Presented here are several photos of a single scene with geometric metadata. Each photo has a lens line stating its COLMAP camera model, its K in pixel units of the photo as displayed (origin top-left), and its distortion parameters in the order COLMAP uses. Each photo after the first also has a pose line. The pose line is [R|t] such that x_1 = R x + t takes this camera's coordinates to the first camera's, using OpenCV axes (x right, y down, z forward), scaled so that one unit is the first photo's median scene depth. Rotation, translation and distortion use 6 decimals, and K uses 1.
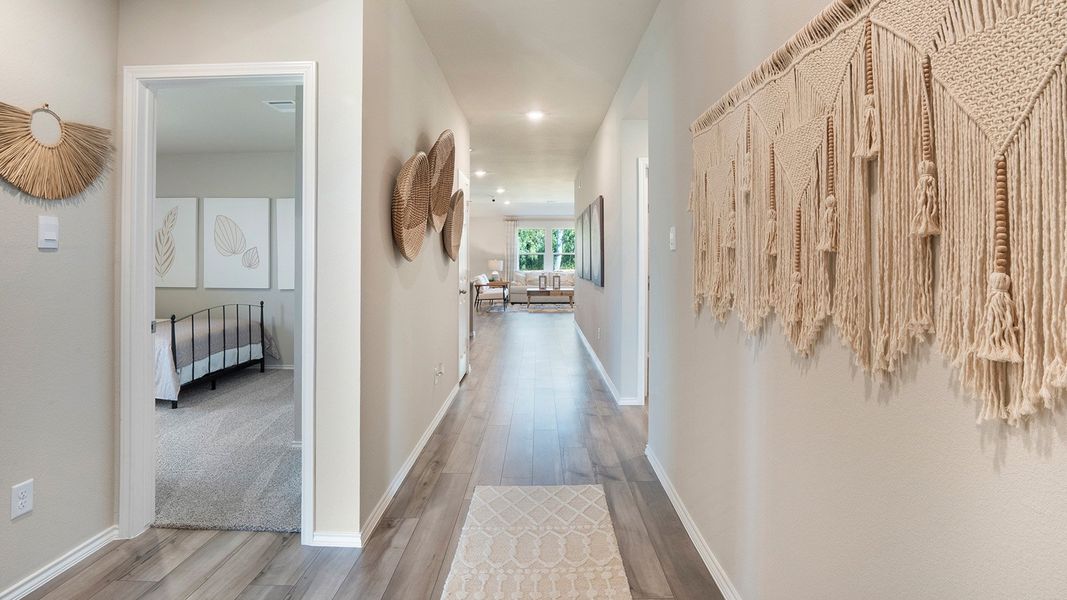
lens RADIAL K [[510.0, 0, 537.9], [0, 510.0, 293.2], [0, 0, 1]] dist [-0.057534, 0.015517]
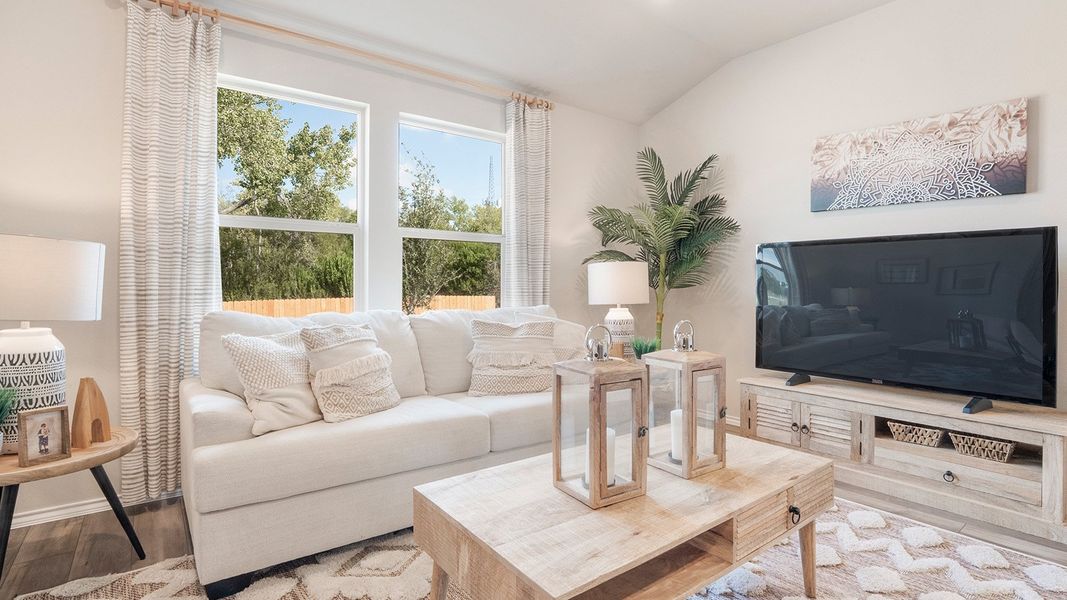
lens RADIAL K [[510.0, 0, 537.9], [0, 510.0, 293.2], [0, 0, 1]] dist [-0.057534, 0.015517]
pose [[0.777703, -0.004953, 0.628613, -0.067189], [0.038703, 0.998449, -0.040016, -0.044978], [-0.627440, 0.055449, 0.776688, 0.896746]]
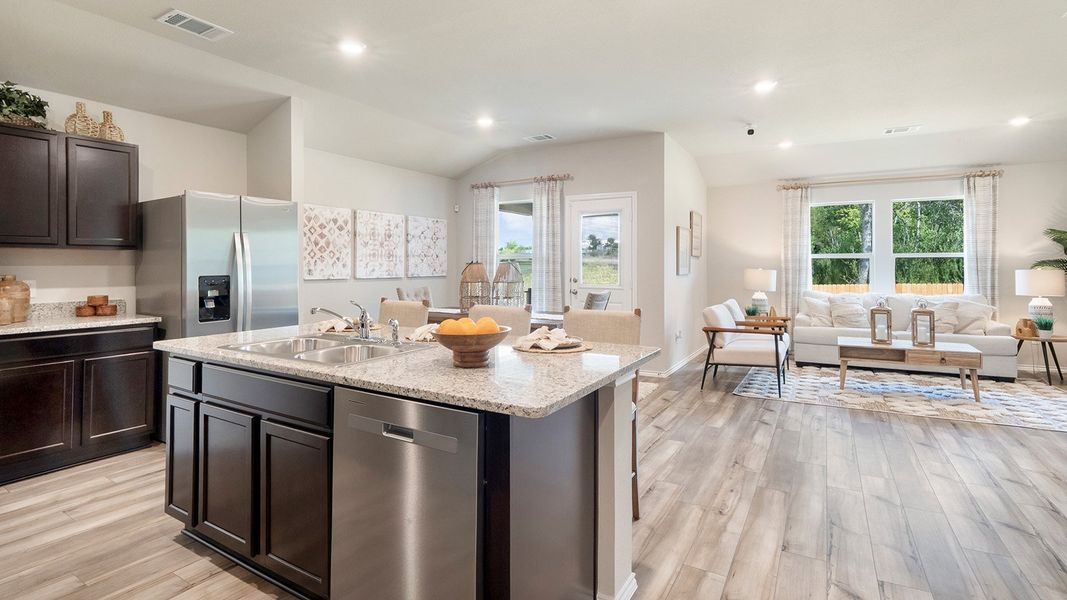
lens RADIAL K [[511.0, 0, 531.8], [0, 511.0, 264.2], [0, 0, 1]] dist [-0.087424, 0.020614]
pose [[0.865971, -0.000074, -0.500095, -0.034654], [-0.036044, 0.997390, -0.062561, -0.034056], [0.498794, 0.072201, 0.863708, 0.511724]]
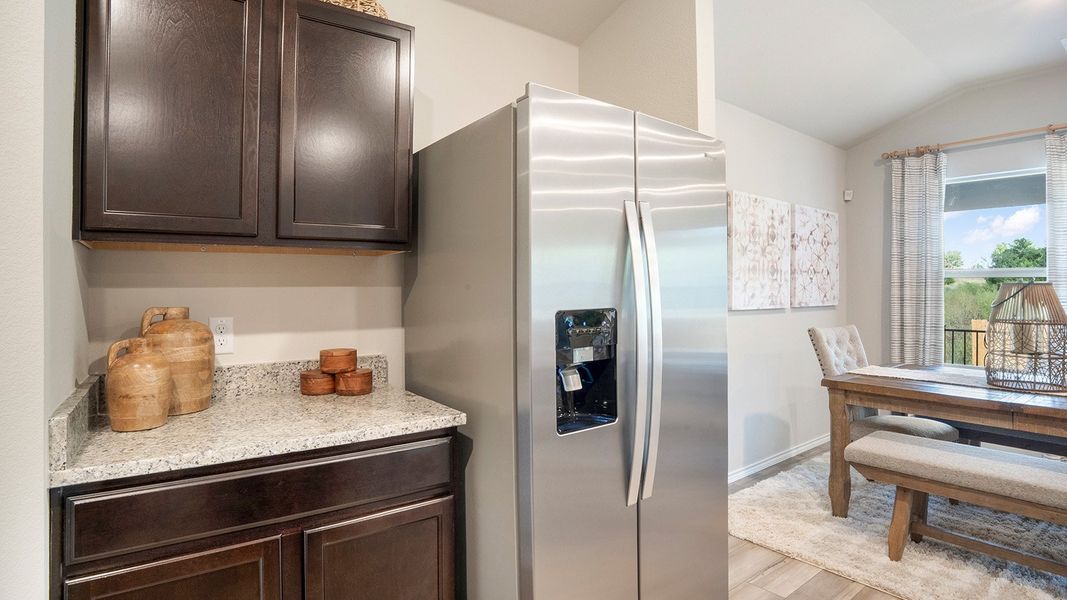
lens RADIAL K [[530.7, 0, 532.5], [0, 530.7, 281.0], [0, 0, 1]] dist [-0.086060, 0.030564]
pose [[0.595514, -0.006230, -0.803321, -0.233422], [-0.062272, 0.996603, -0.053893, -0.037873], [0.800928, 0.082118, 0.593103, 0.580660]]
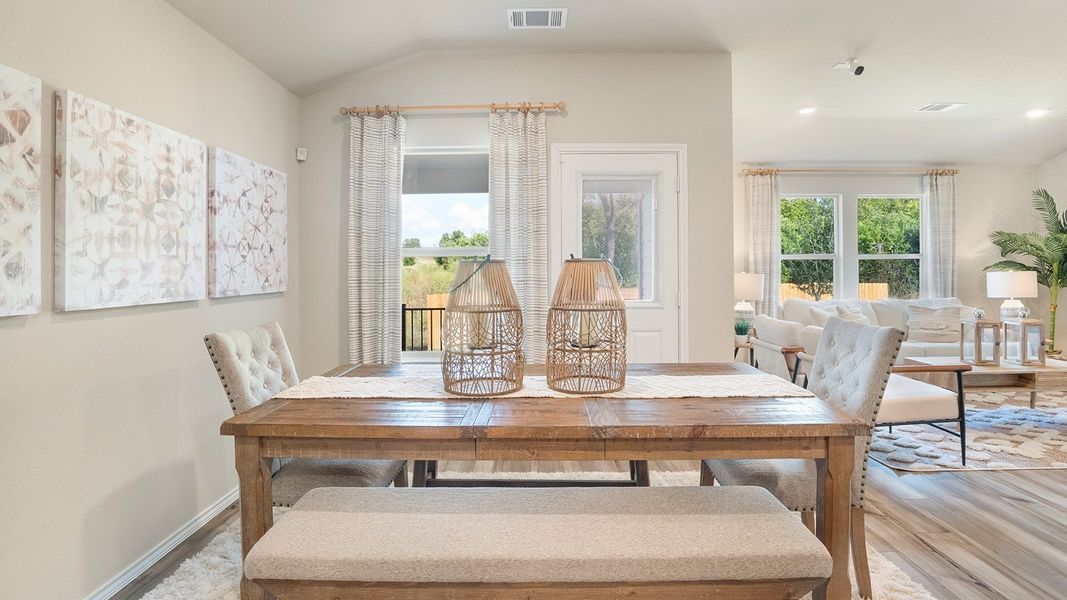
lens RADIAL K [[510.2, 0, 551.1], [0, 510.2, 271.8], [0, 0, 1]] dist [-0.050201, 0.016433]
pose [[0.999741, -0.003722, 0.022464, -0.255247], [0.005197, 0.997809, -0.065953, -0.044756], [-0.022169, 0.066053, 0.997570, 0.677877]]
